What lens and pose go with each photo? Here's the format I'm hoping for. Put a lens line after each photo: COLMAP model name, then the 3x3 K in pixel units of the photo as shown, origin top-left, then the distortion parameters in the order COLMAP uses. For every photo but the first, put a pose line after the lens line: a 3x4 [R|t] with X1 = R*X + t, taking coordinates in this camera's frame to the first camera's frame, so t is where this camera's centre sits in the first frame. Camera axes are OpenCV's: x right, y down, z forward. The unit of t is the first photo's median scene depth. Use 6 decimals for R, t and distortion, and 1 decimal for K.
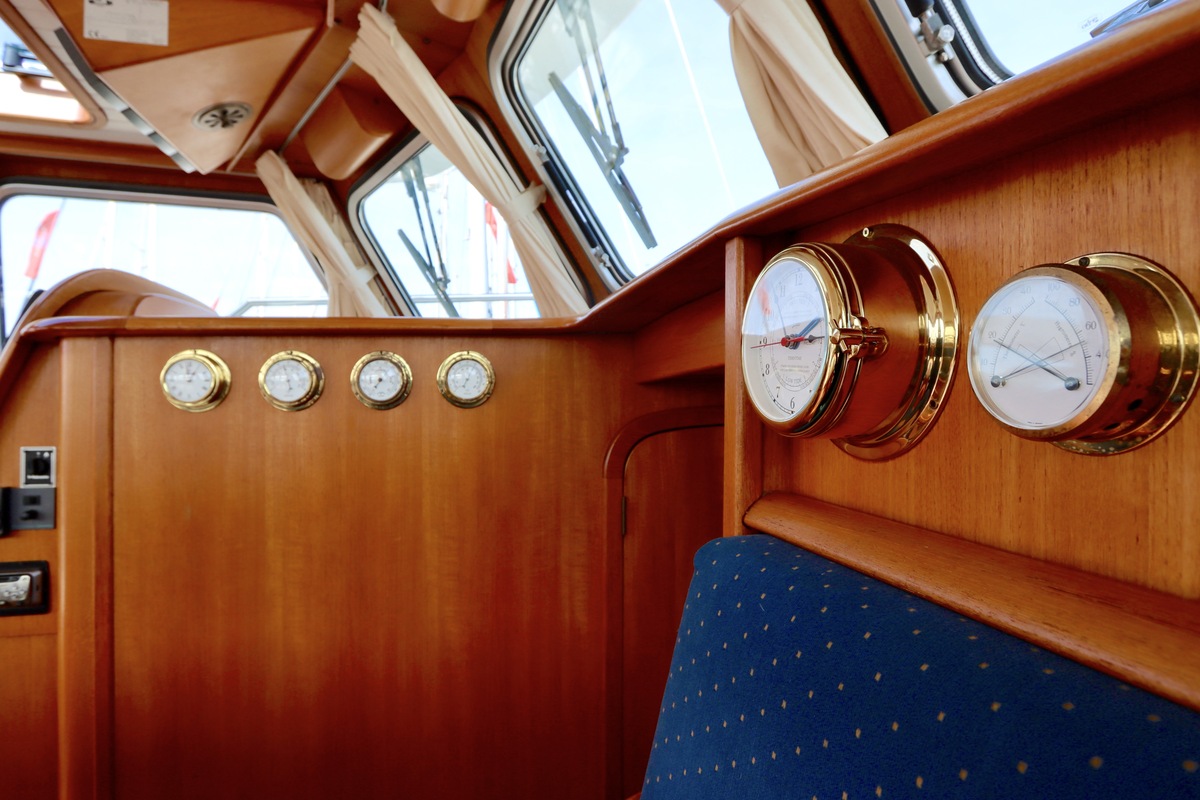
lens RADIAL K [[622.8, 0, 587.5], [0, 622.8, 391.1], [0, 0, 1]] dist [-0.019056, 0.001446]
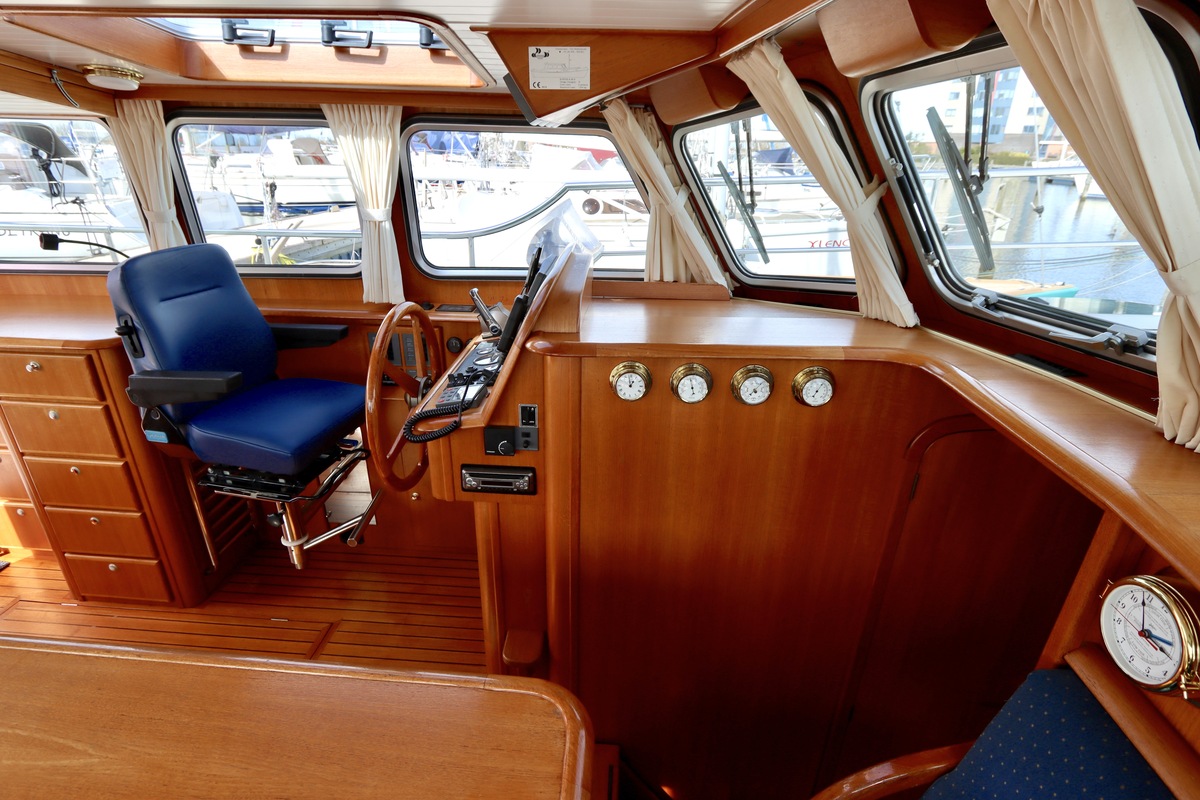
lens RADIAL K [[585.6, 0, 600.7], [0, 585.6, 393.9], [0, 0, 1]] dist [-0.024489, 0.005599]
pose [[0.956071, 0.131273, -0.262097, -0.302261], [-0.016176, 0.916384, 0.399973, -0.500171], [0.292688, -0.378163, 0.878252, -0.237413]]
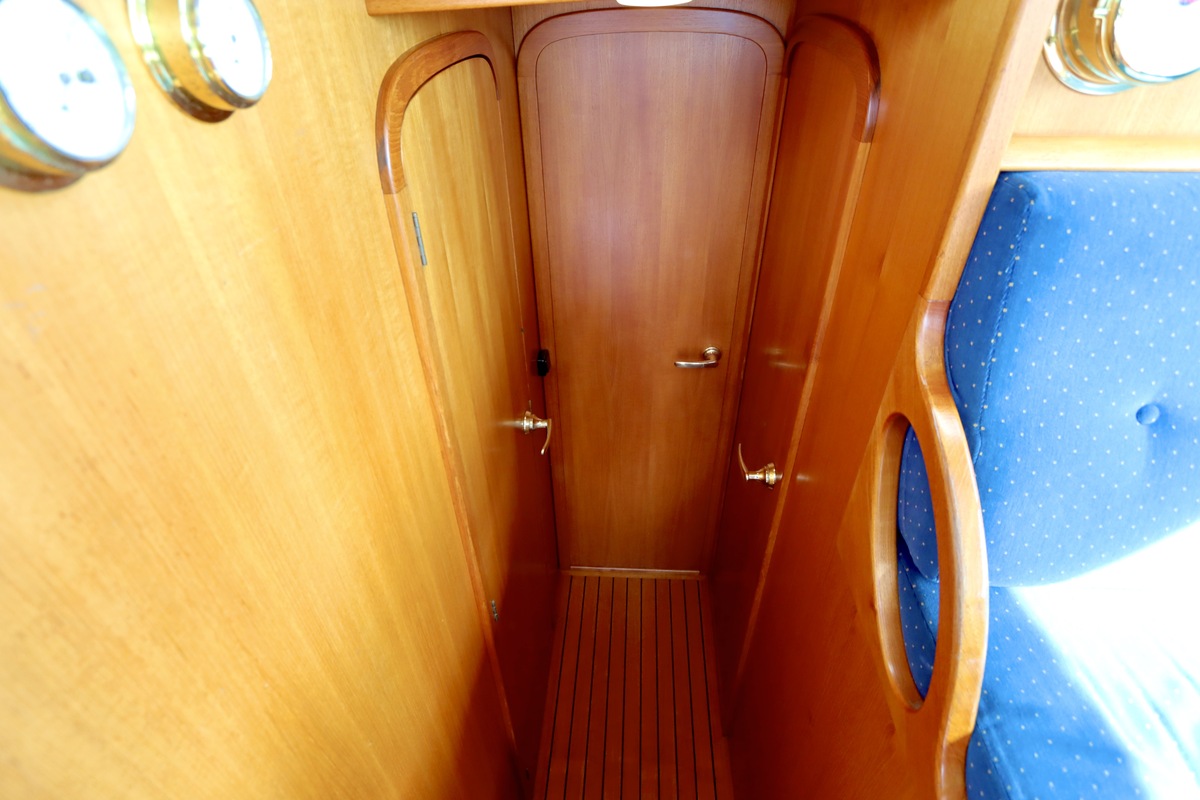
lens RADIAL K [[570.1, 0, 599.6], [0, 570.1, 392.5], [0, 0, 1]] dist [-0.017525, 0.001921]
pose [[0.297060, -0.571153, 0.765205, -0.502504], [0.009183, 0.803052, 0.595838, -0.044921], [-0.954815, -0.169973, 0.243799, 0.658516]]
